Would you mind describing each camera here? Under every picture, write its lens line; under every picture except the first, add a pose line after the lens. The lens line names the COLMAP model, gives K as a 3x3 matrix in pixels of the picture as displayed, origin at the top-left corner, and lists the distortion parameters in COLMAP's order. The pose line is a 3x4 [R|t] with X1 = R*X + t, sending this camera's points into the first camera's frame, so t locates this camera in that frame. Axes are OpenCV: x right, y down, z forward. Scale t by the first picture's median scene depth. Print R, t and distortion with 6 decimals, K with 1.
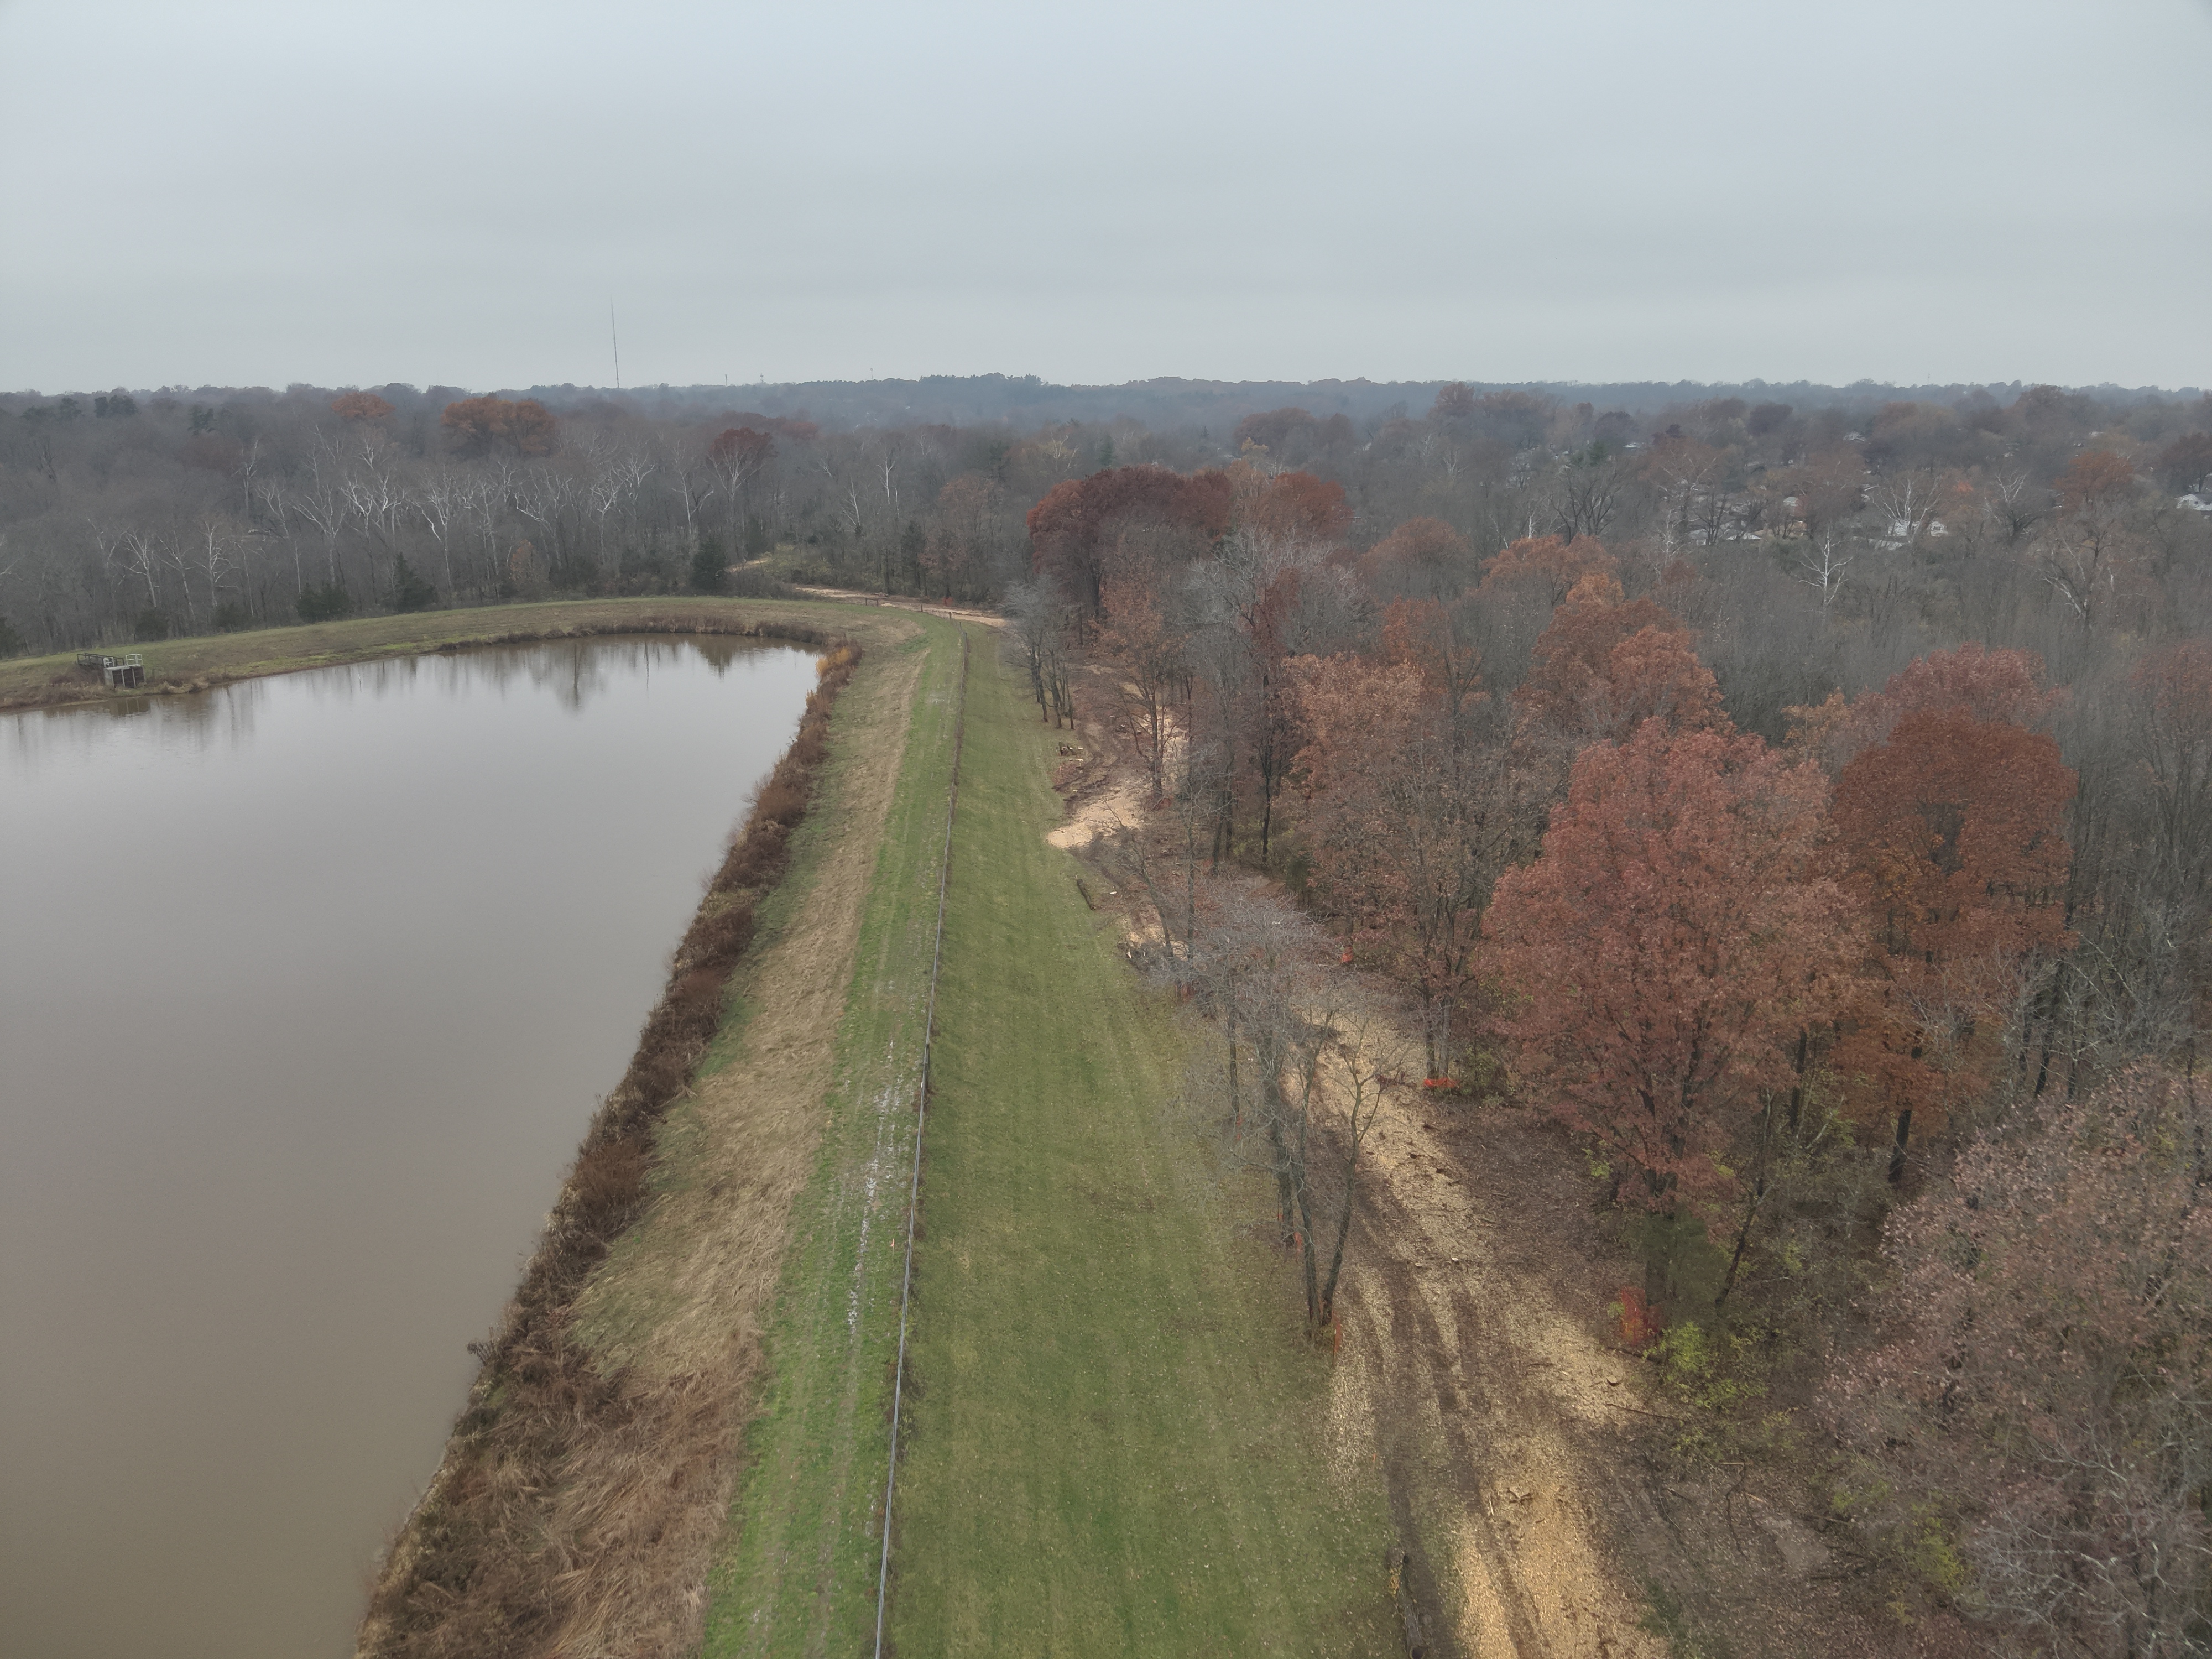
lens RADIAL K [[1590.5, 0, 1109.3], [0, 1590.5, 822.0], [0, 0, 1]] dist [0.119170, -0.214373]
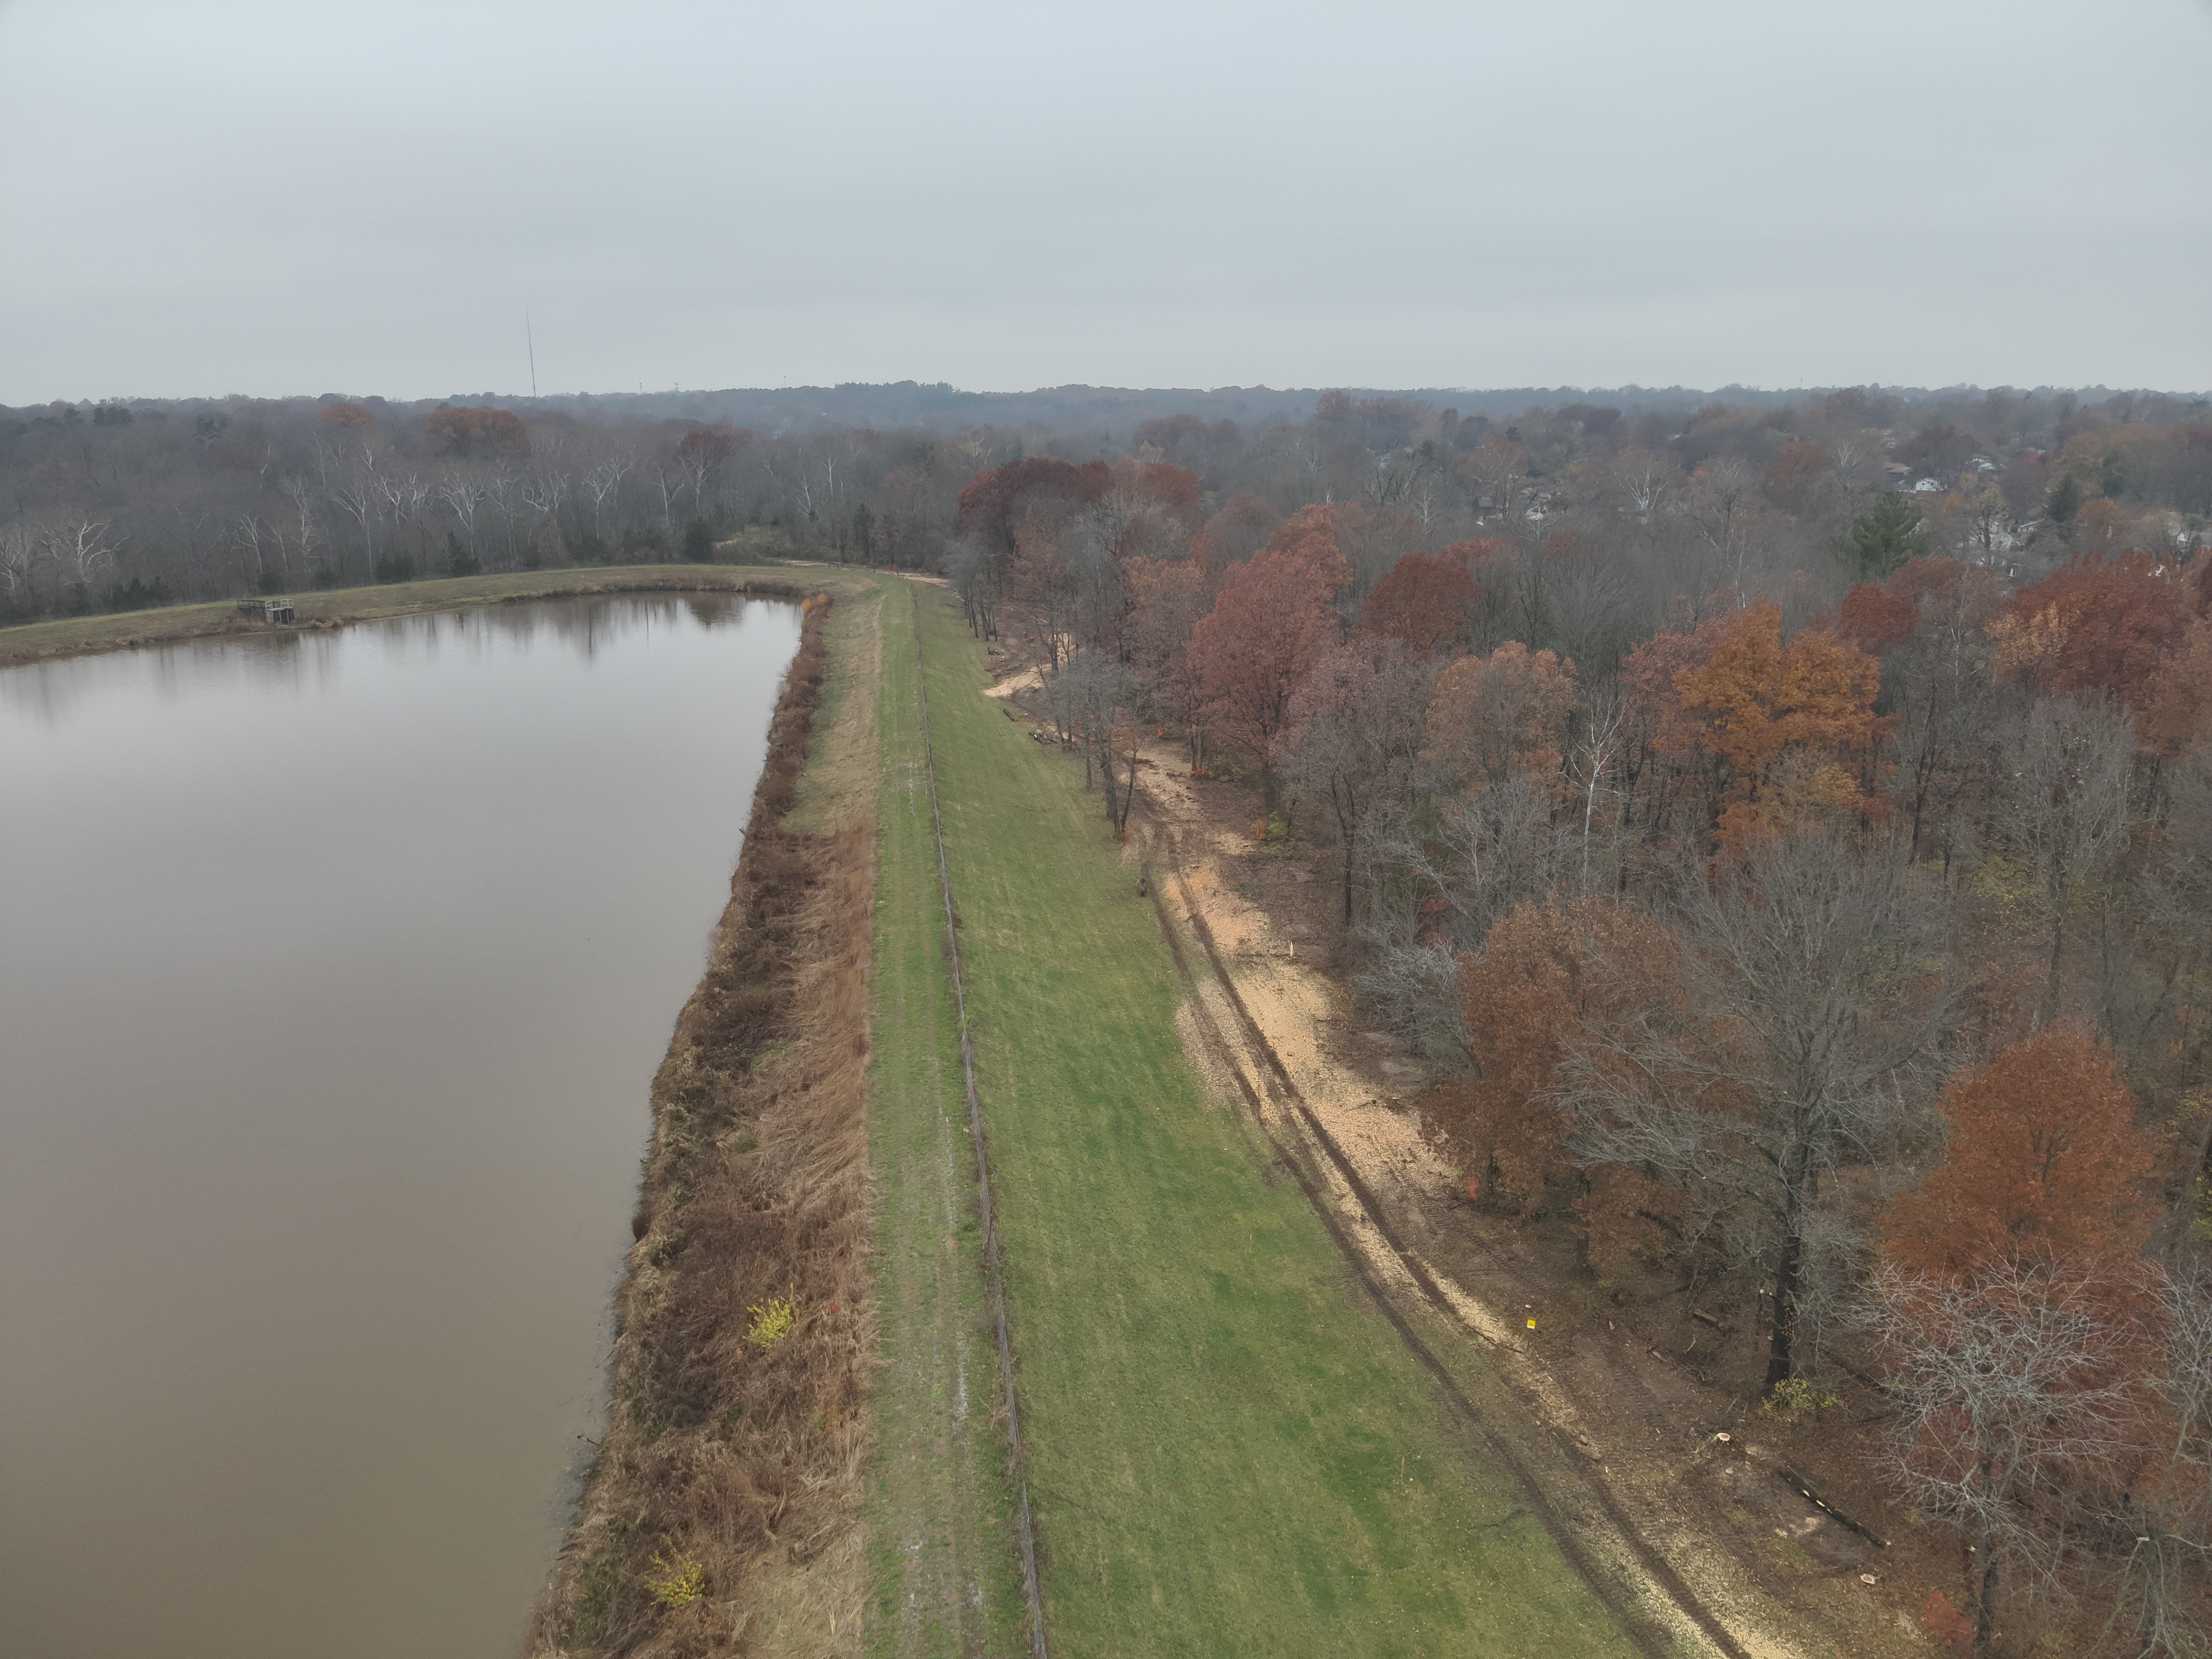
lens RADIAL K [[1590.5, 0, 1117.6], [0, 1590.5, 860.5], [0, 0, 1]] dist [0.119170, -0.214373]
pose [[0.998265, -0.018951, 0.055753, 0.001956], [0.017917, 0.999659, 0.018991, 0.104013], [-0.056093, -0.017959, 0.998264, -0.396260]]
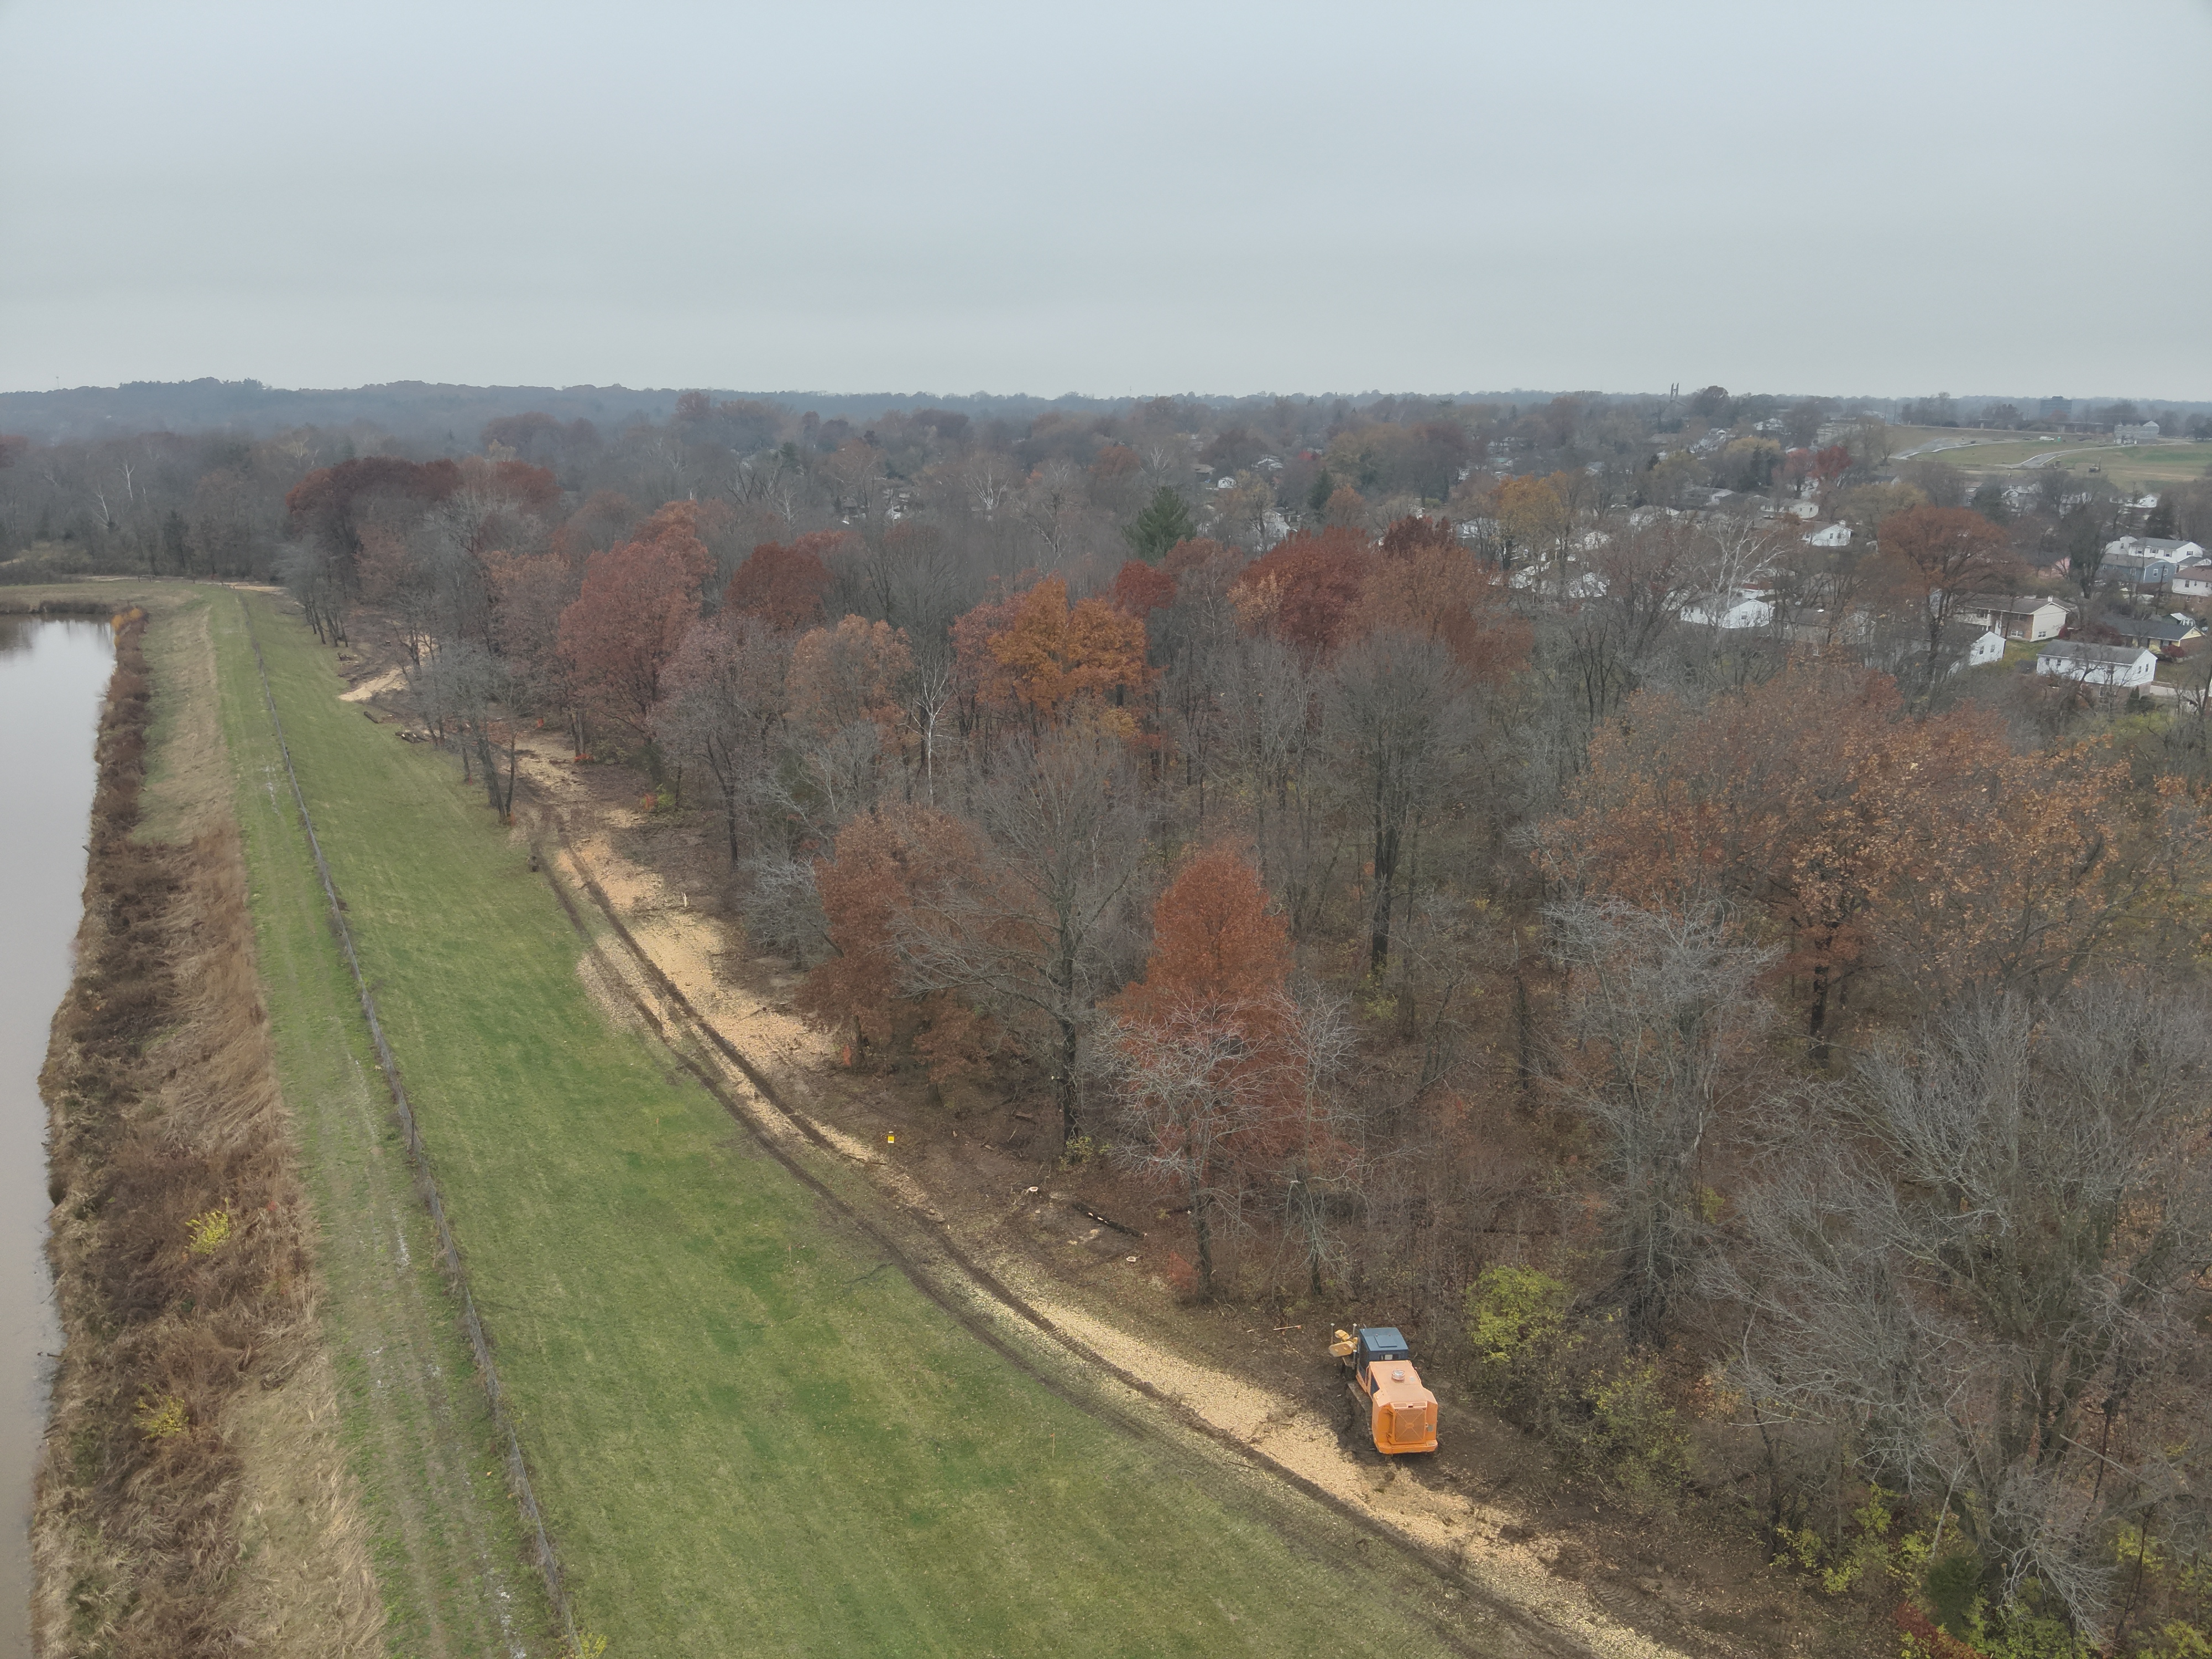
lens RADIAL K [[1590.5, 0, 1110.6], [0, 1590.5, 826.6], [0, 0, 1]] dist [0.119170, -0.214373]
pose [[0.908650, -0.105633, 0.403975, -0.004179], [0.106229, 0.994120, 0.021007, 0.124117], [-0.403819, 0.023826, 0.914529, -0.479793]]
